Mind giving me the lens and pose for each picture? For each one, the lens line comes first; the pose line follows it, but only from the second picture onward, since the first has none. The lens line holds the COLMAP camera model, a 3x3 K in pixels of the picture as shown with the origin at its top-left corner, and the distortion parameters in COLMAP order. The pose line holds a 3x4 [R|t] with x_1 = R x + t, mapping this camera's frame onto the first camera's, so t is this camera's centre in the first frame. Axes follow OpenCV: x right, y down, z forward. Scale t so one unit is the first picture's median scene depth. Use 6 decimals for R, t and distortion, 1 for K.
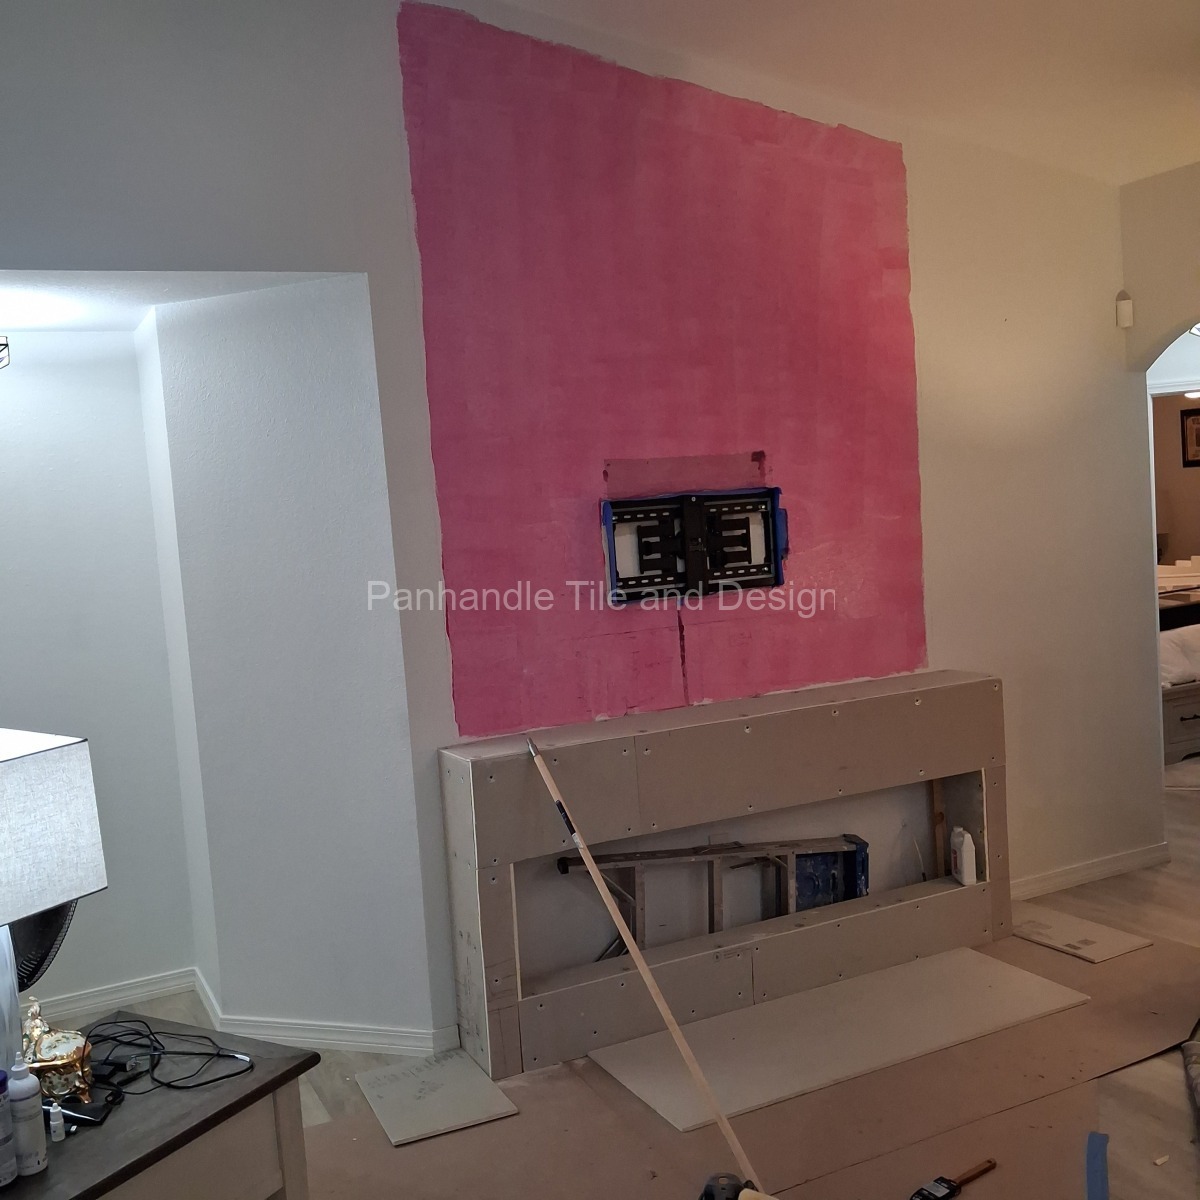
lens RADIAL K [[1247.3, 0, 601.8], [0, 1247.3, 590.7], [0, 0, 1]] dist [0.005953, 0.000000]
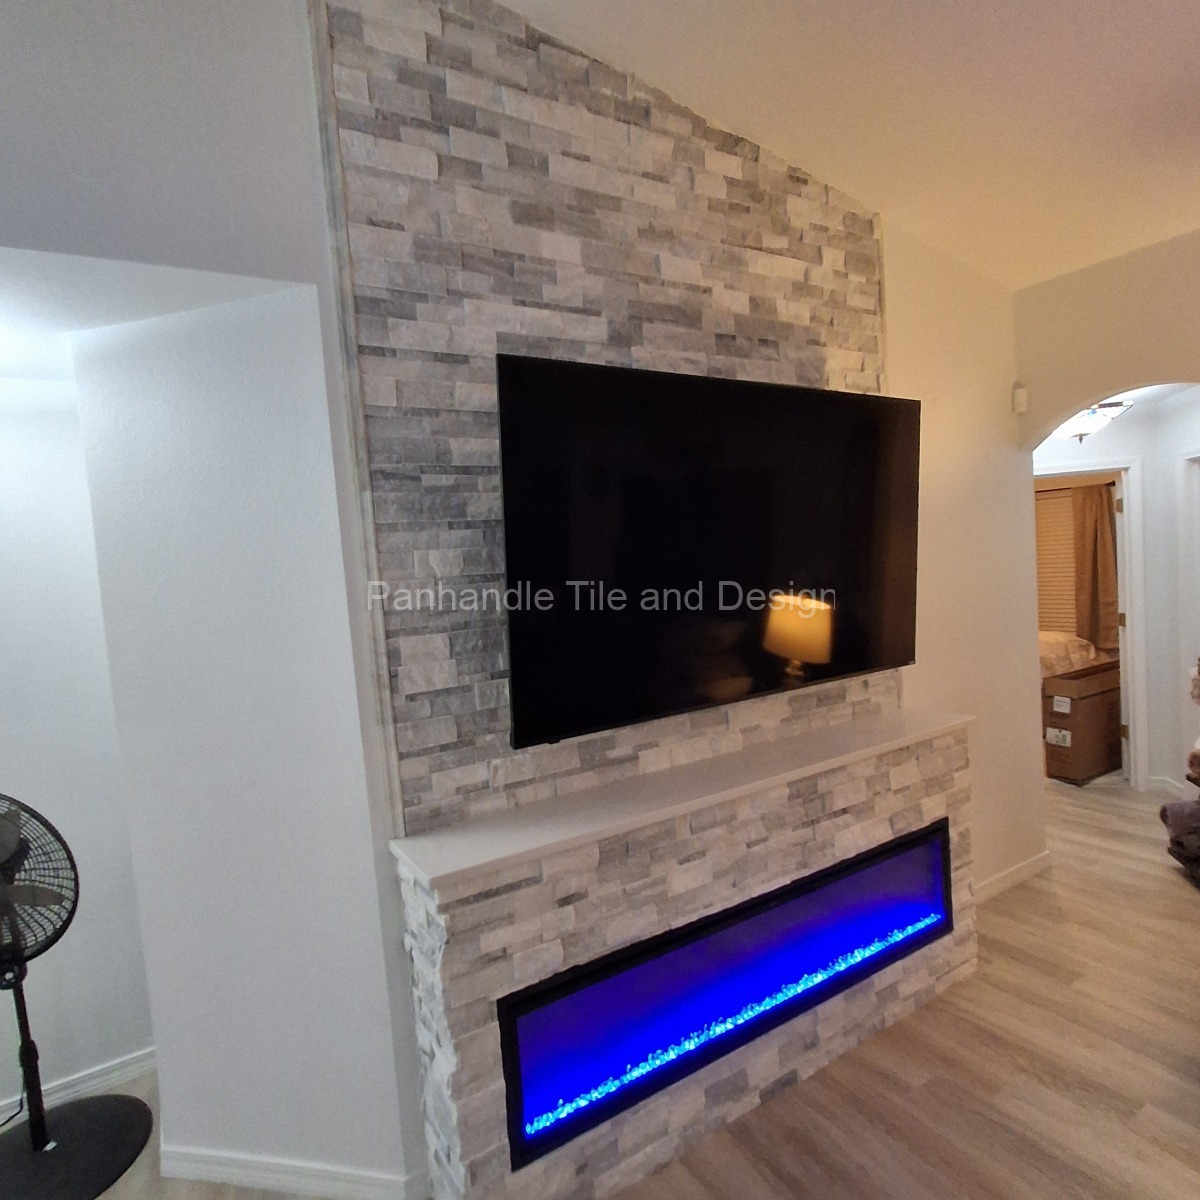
lens RADIAL K [[725.9, 0, 602.8], [0, 725.9, 604.3], [0, 0, 1]] dist [-0.006355, 0.005160]
pose [[0.995575, -0.005091, 0.093837, -0.039391], [0.006591, 0.999855, -0.015681, -0.029087], [-0.093743, 0.016230, 0.995464, 0.443505]]
